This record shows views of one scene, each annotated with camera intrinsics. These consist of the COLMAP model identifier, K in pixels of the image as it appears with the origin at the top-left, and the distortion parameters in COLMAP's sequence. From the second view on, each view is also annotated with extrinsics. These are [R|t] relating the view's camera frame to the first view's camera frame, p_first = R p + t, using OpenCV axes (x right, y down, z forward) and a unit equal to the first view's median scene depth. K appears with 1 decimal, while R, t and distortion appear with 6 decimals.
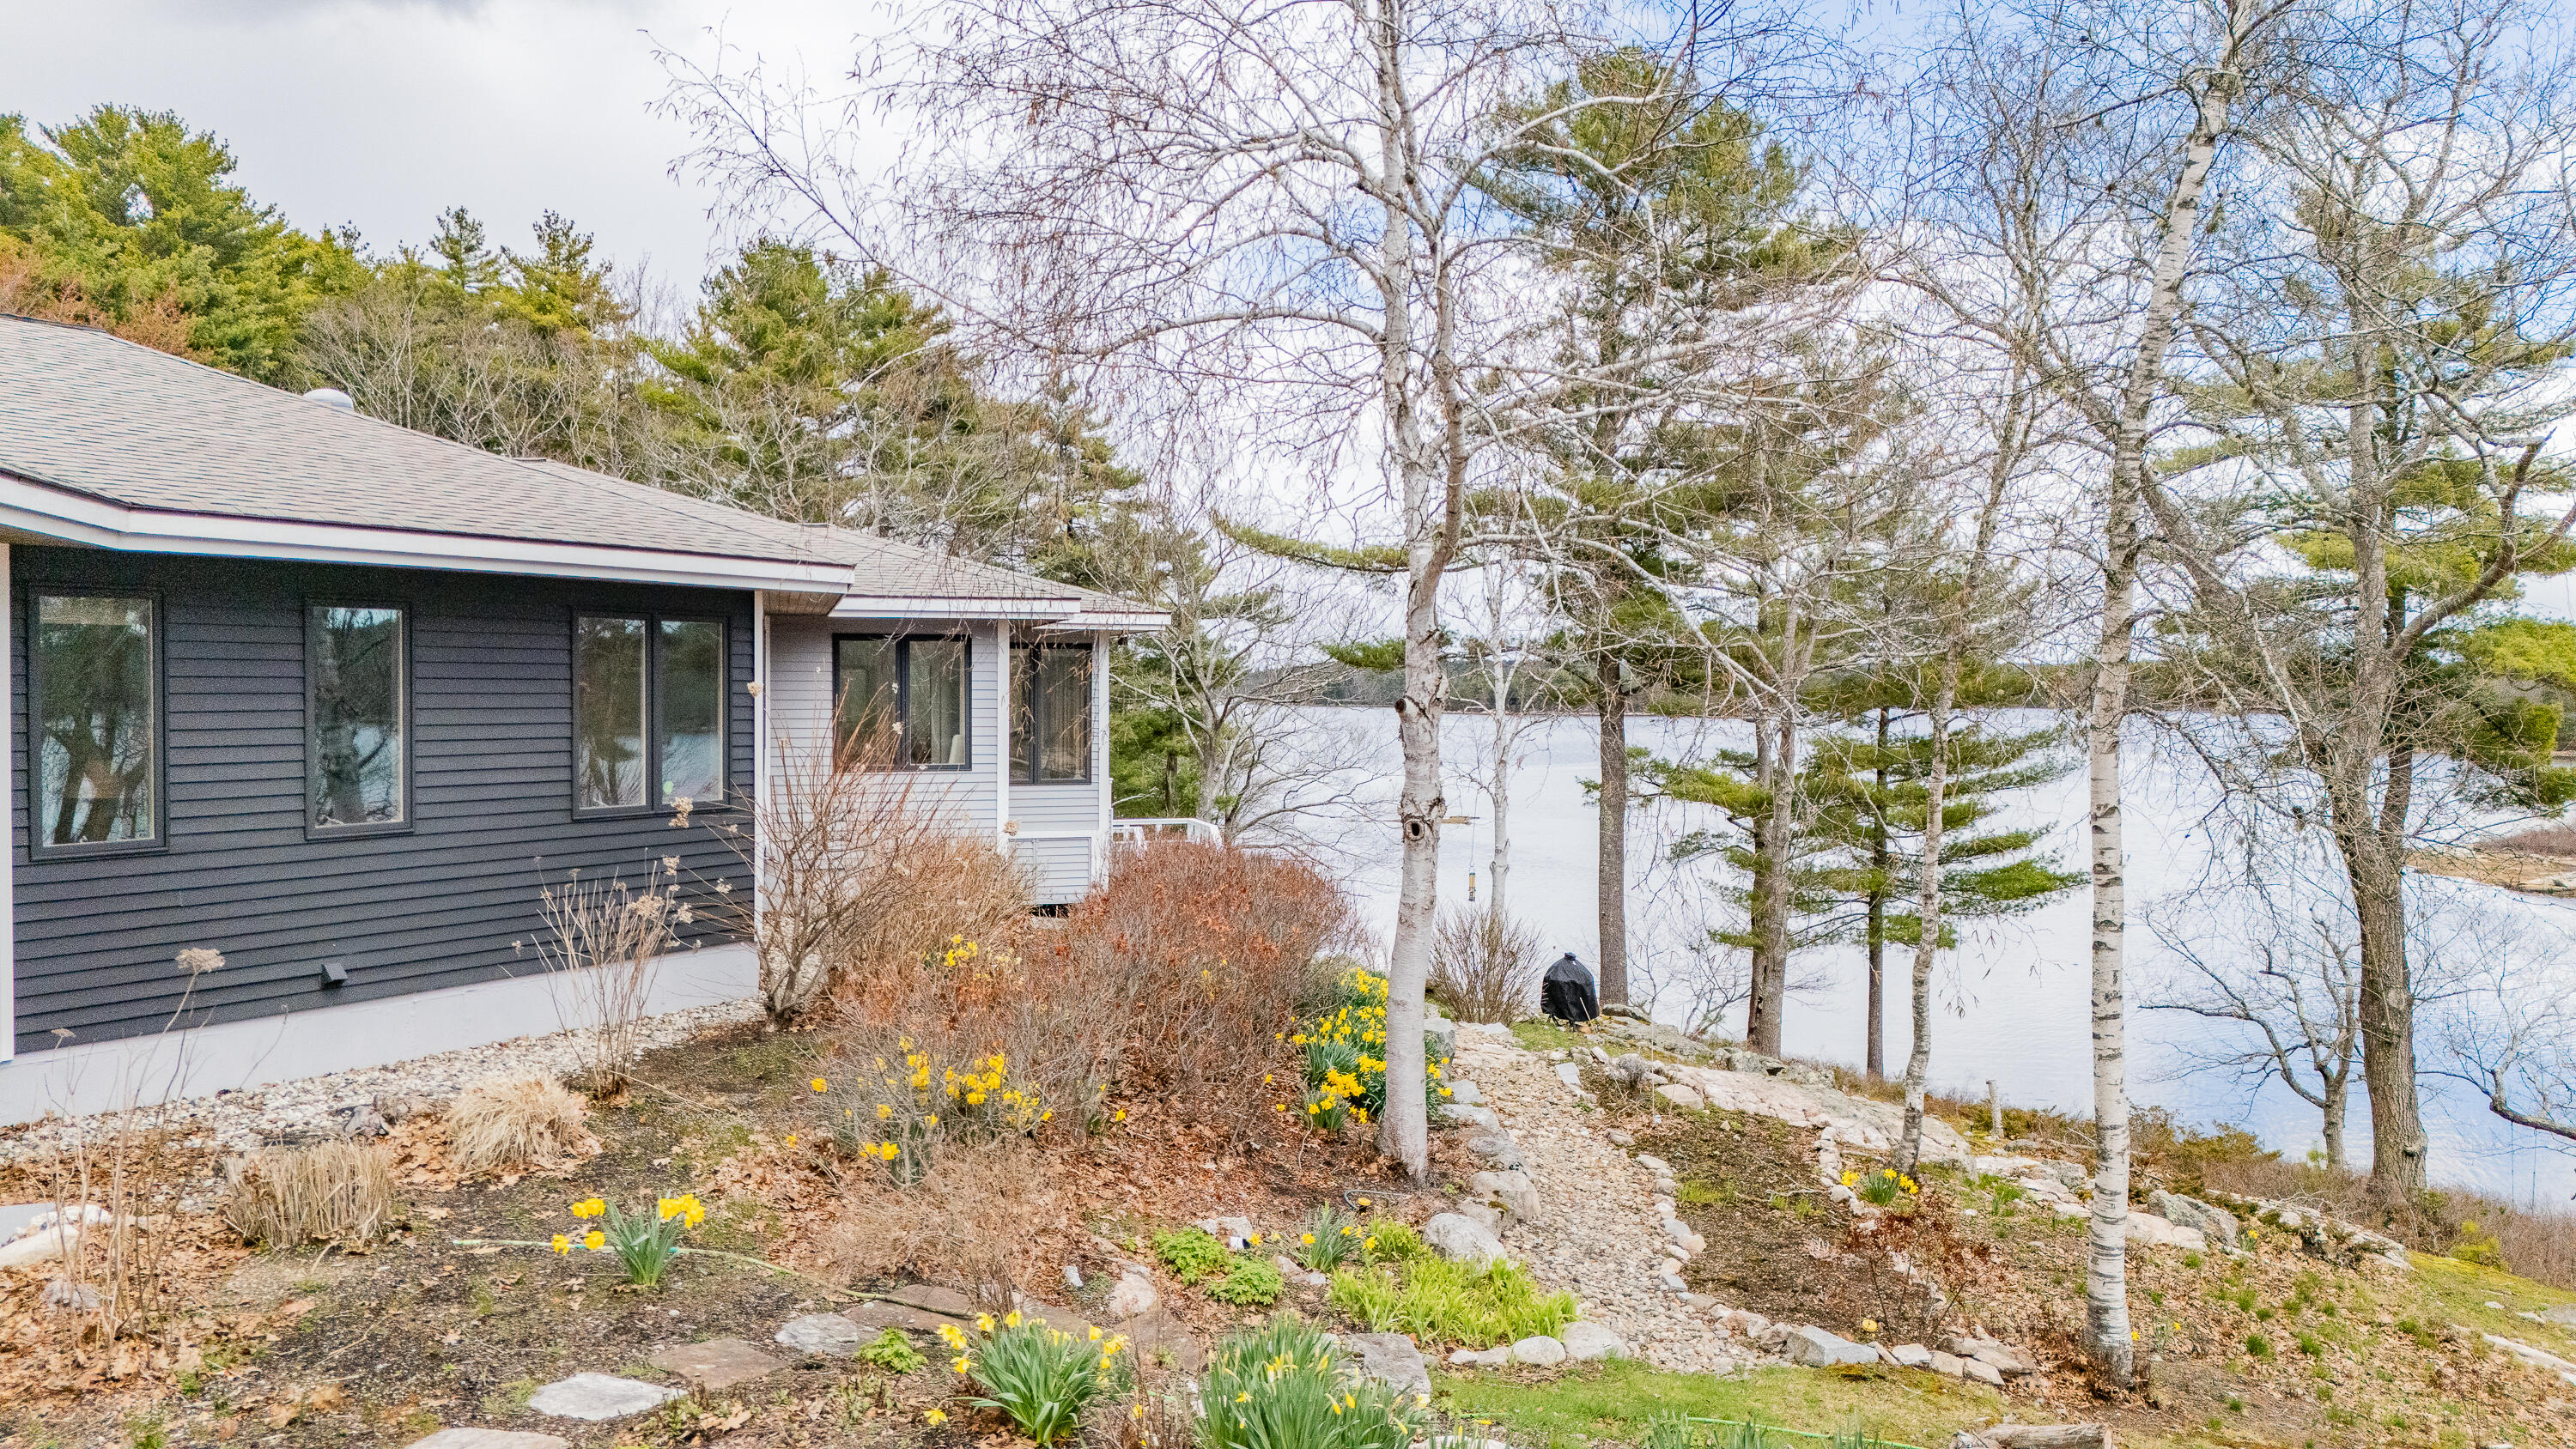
lens RADIAL K [[1838.7, 0, 1281.2], [0, 1838.7, 680.7], [0, 0, 1]] dist [0.084068, -0.067298]
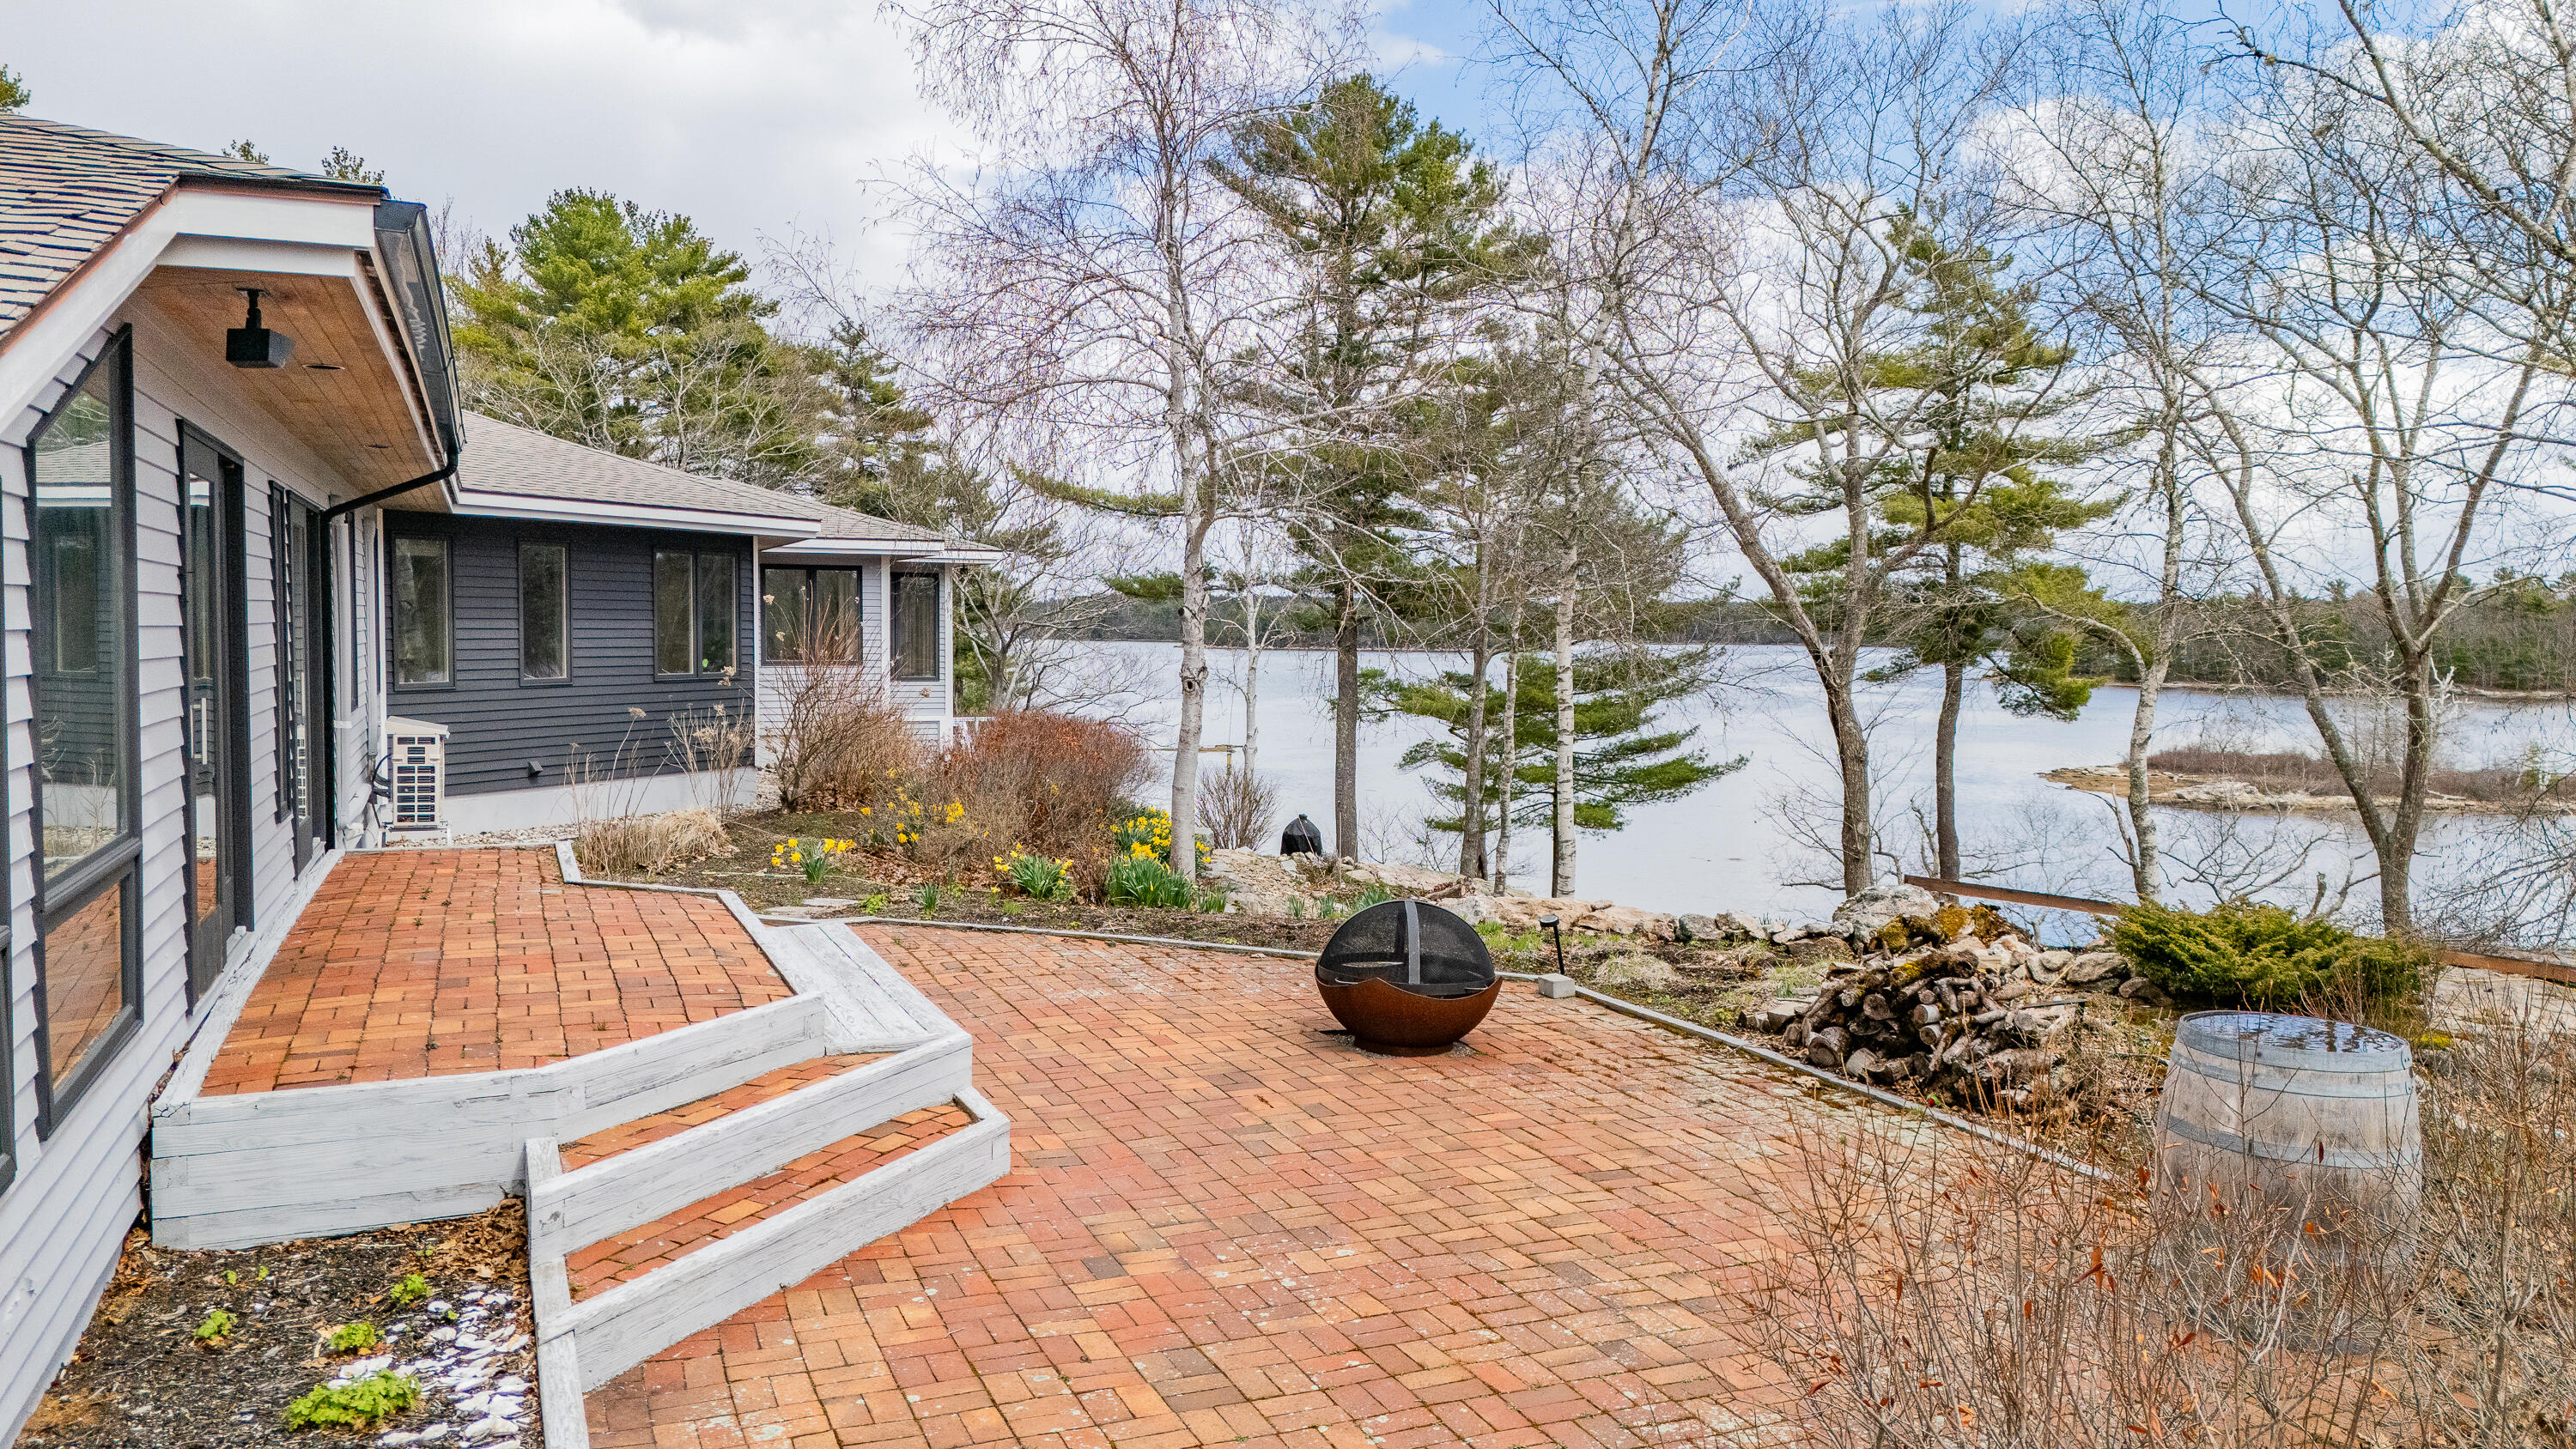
lens RADIAL K [[1880.7, 0, 1350.9], [0, 1880.7, 755.1], [0, 0, 1]] dist [0.092458, -0.124355]
pose [[0.986714, -0.006937, 0.162319, -0.017622], [-0.004961, 0.997336, 0.072777, 0.005053], [-0.162392, -0.072615, 0.984051, -0.207050]]
